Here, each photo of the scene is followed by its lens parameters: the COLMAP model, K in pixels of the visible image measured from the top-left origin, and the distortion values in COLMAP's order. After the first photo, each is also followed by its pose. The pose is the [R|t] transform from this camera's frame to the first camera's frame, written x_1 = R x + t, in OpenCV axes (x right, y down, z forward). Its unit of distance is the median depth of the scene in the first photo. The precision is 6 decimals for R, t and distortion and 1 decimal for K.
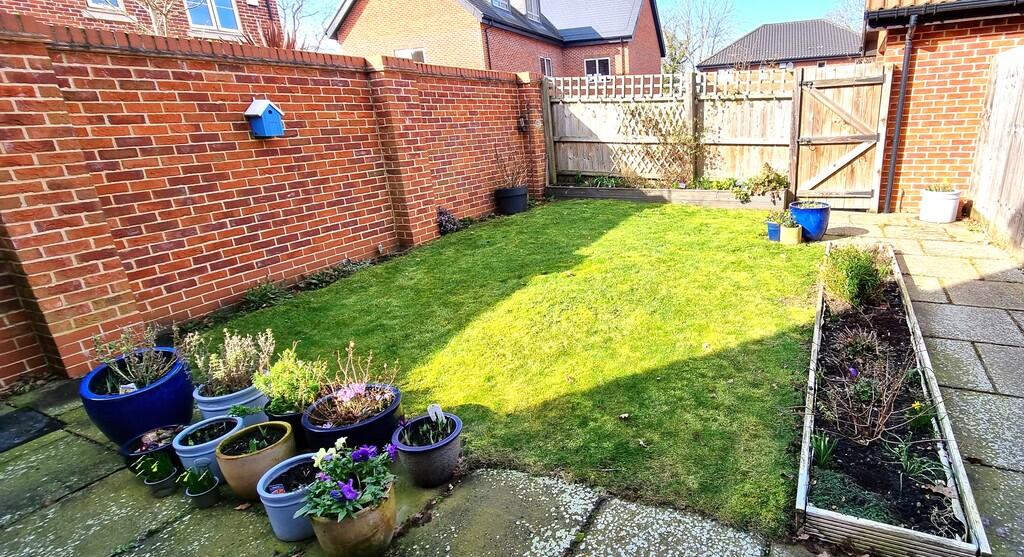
lens RADIAL K [[517.8, 0, 512.0], [0, 517.8, 278.5], [0, 0, 1]] dist [0.002901, 0.000201]
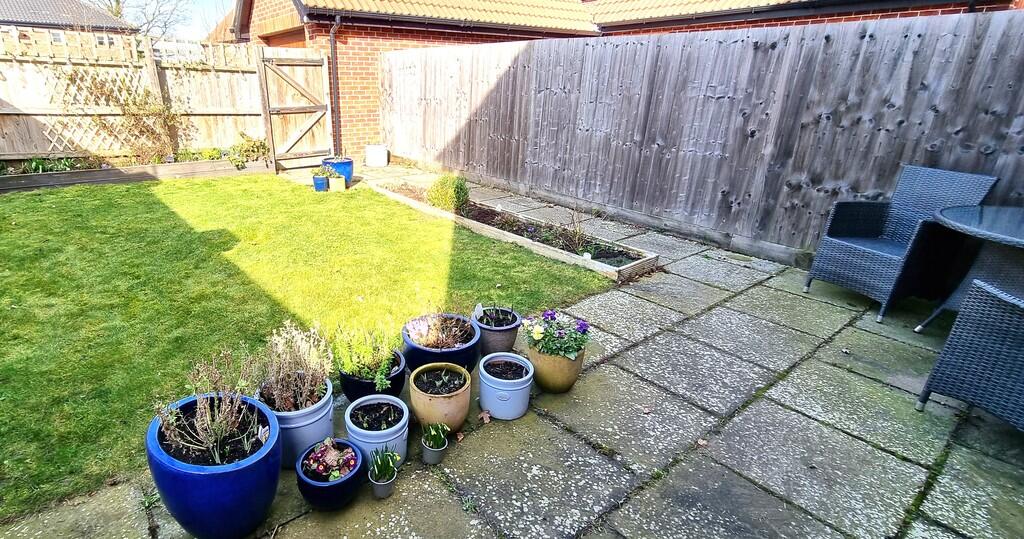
lens RADIAL K [[471.4, 0, 512.0], [0, 471.4, 269.5], [0, 0, 1]] dist [-0.002098, -0.001042]
pose [[0.428104, -0.291265, 0.855507, -0.214427], [0.241154, 0.949133, 0.202464, -0.011215], [-0.870960, 0.119634, 0.476567, 0.070673]]
